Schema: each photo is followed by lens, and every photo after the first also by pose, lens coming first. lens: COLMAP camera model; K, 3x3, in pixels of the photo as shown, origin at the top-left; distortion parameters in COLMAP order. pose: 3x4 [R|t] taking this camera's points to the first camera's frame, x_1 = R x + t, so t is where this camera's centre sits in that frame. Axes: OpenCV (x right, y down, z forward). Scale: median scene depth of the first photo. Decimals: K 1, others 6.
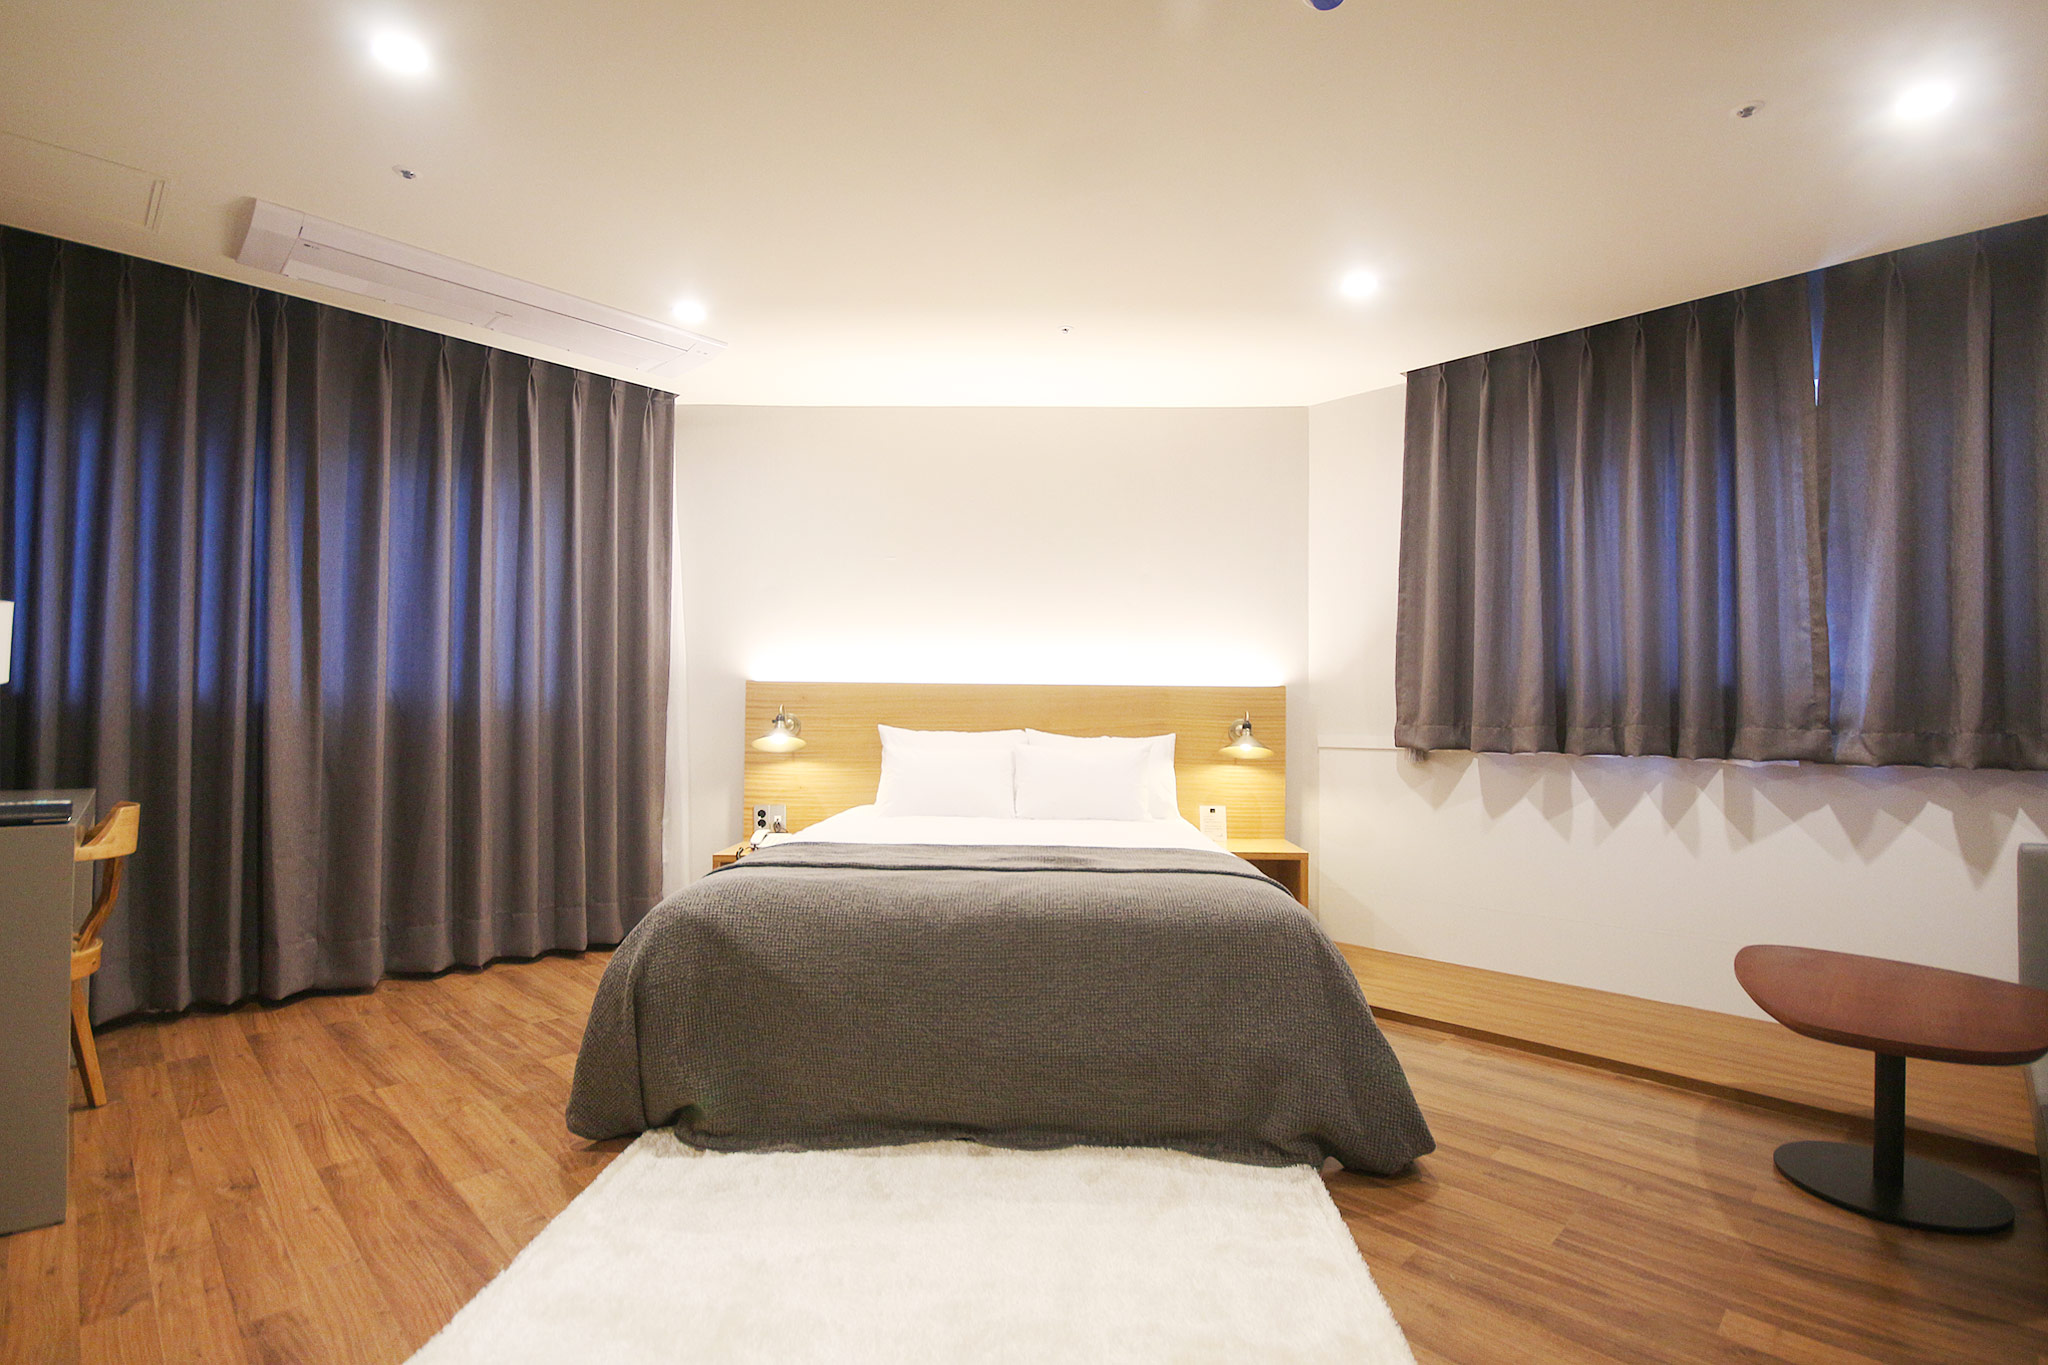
lens RADIAL K [[957.5, 0, 1024.0], [0, 957.5, 682.5], [0, 0, 1]] dist [0.013458, -0.013085]
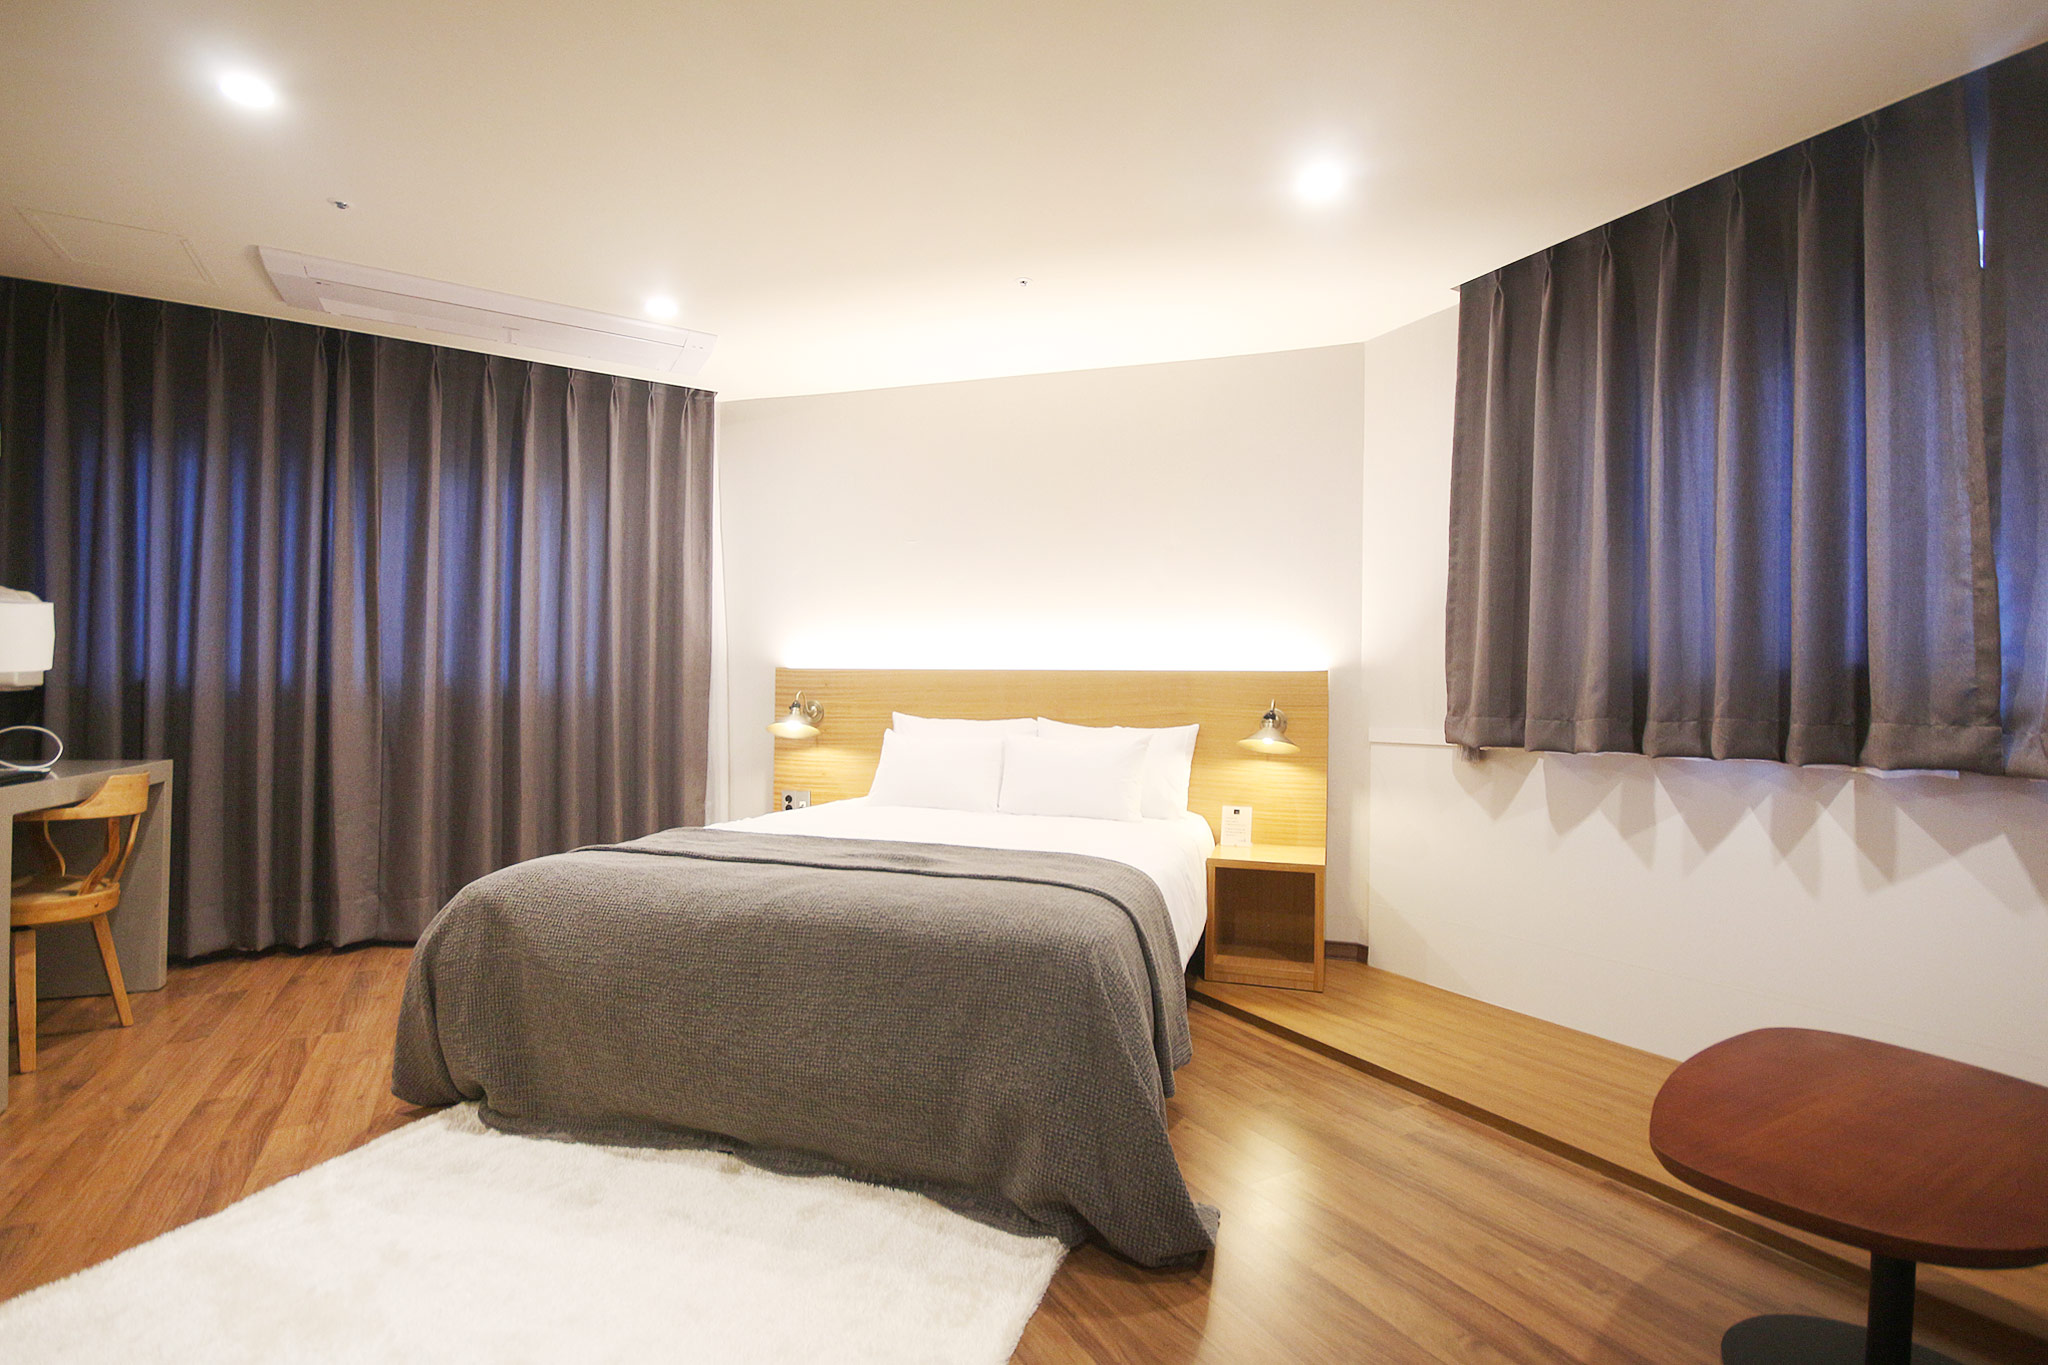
lens RADIAL K [[957.5, 0, 1024.0], [0, 957.5, 682.5], [0, 0, 1]] dist [0.013458, -0.013085]
pose [[0.960312, -0.001668, -0.278924, 0.321834], [0.004387, 0.999949, 0.009124, 0.006946], [0.278894, -0.009986, 0.960270, 0.124882]]
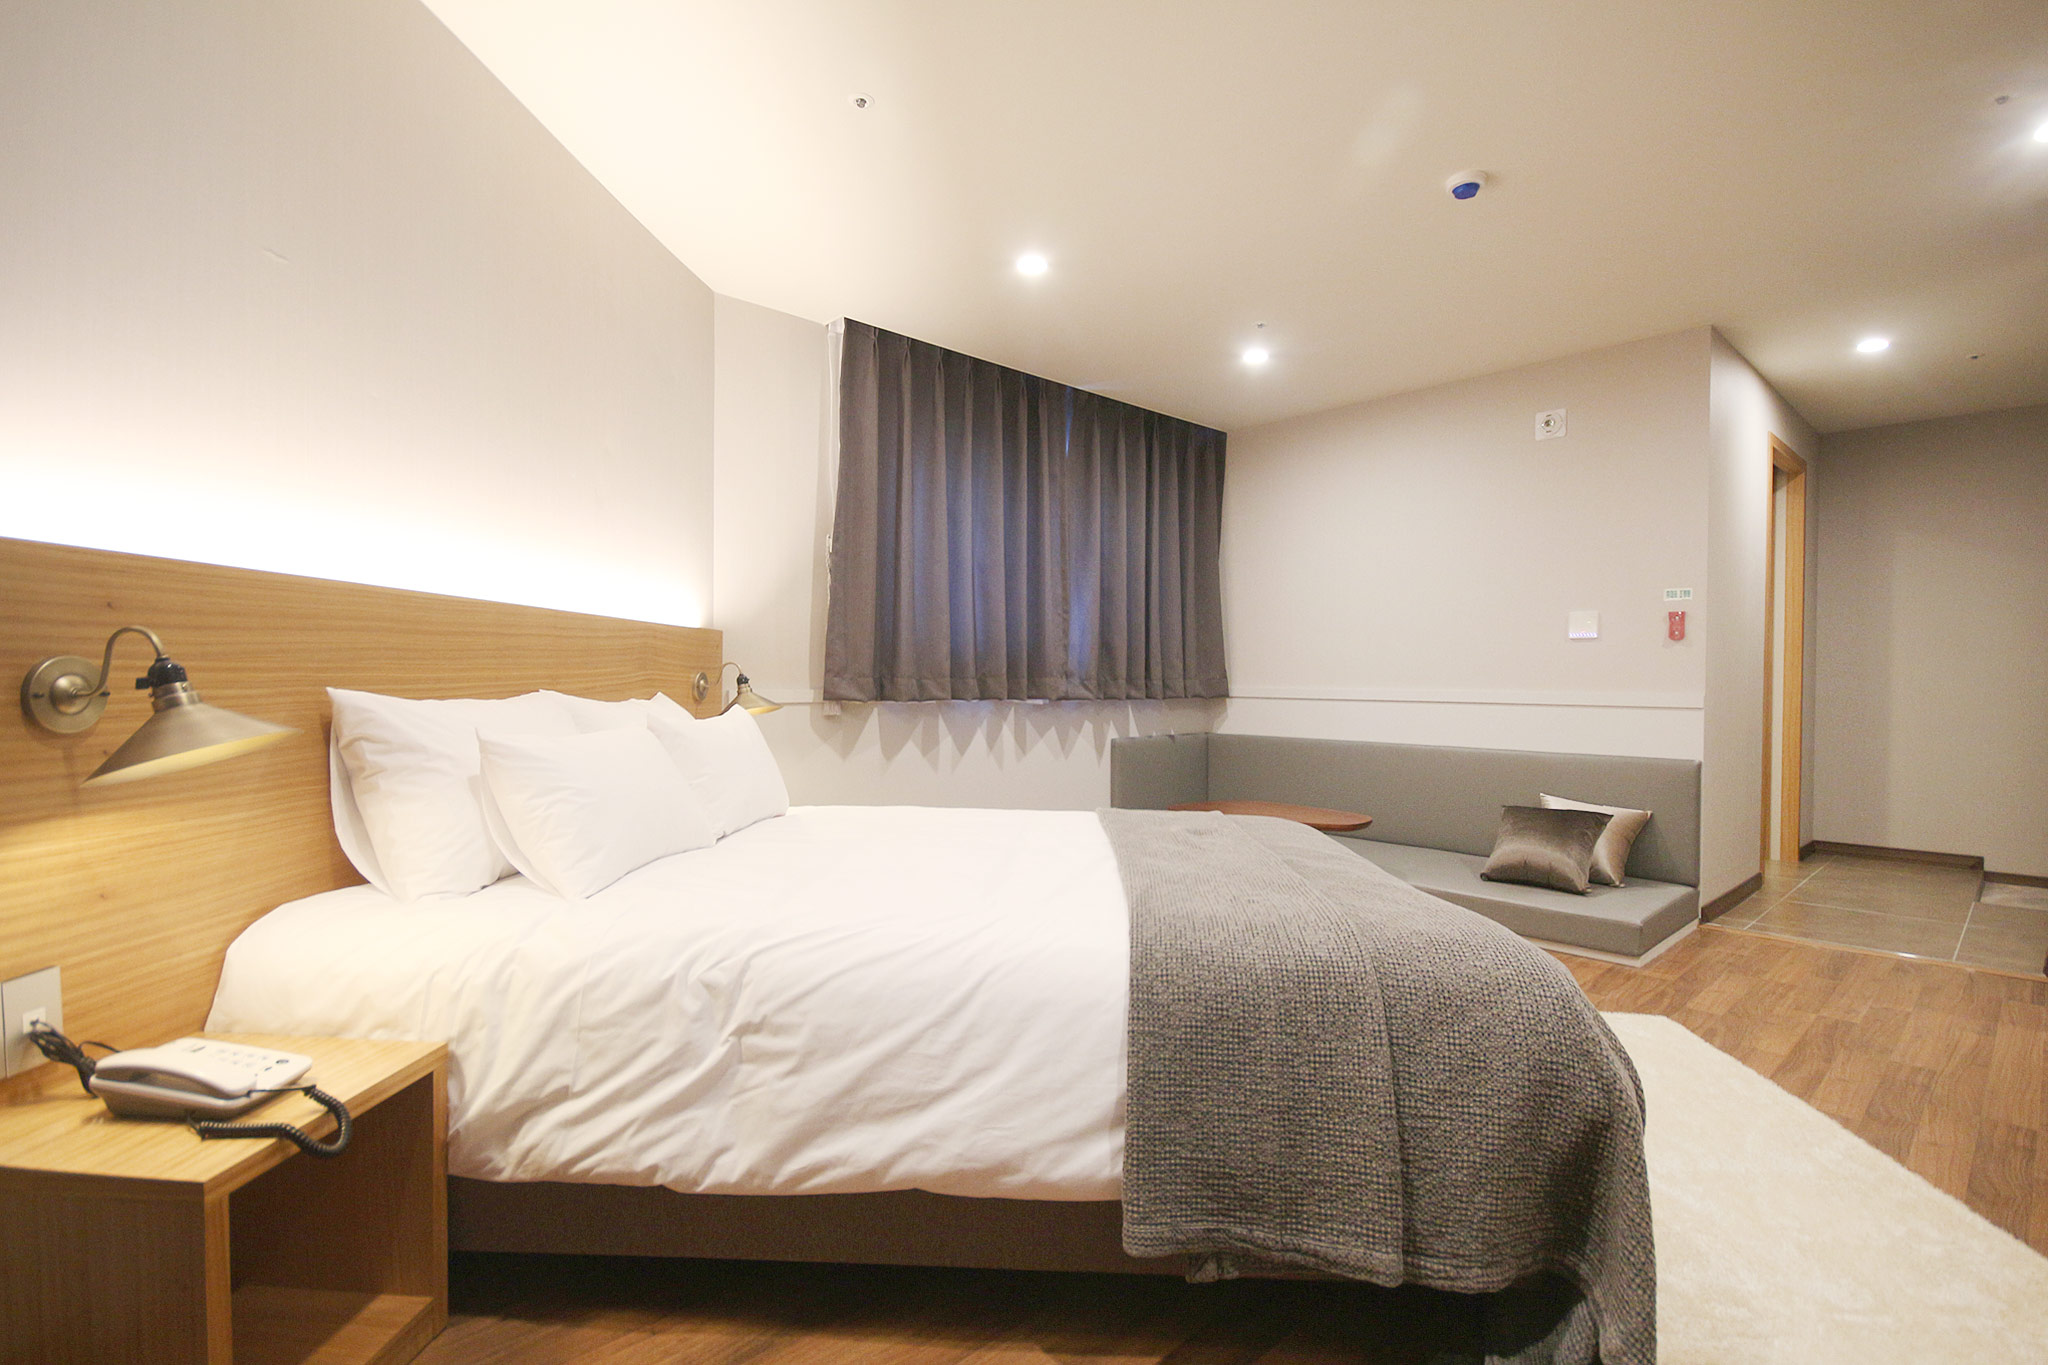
lens RADIAL K [[957.5, 0, 1024.0], [0, 957.5, 682.5], [0, 0, 1]] dist [0.013458, -0.013085]
pose [[0.053264, -0.012570, 0.998501, -0.688728], [-0.040145, 0.999085, 0.014719, 0.031847], [-0.997773, -0.040869, 0.052711, 0.897243]]
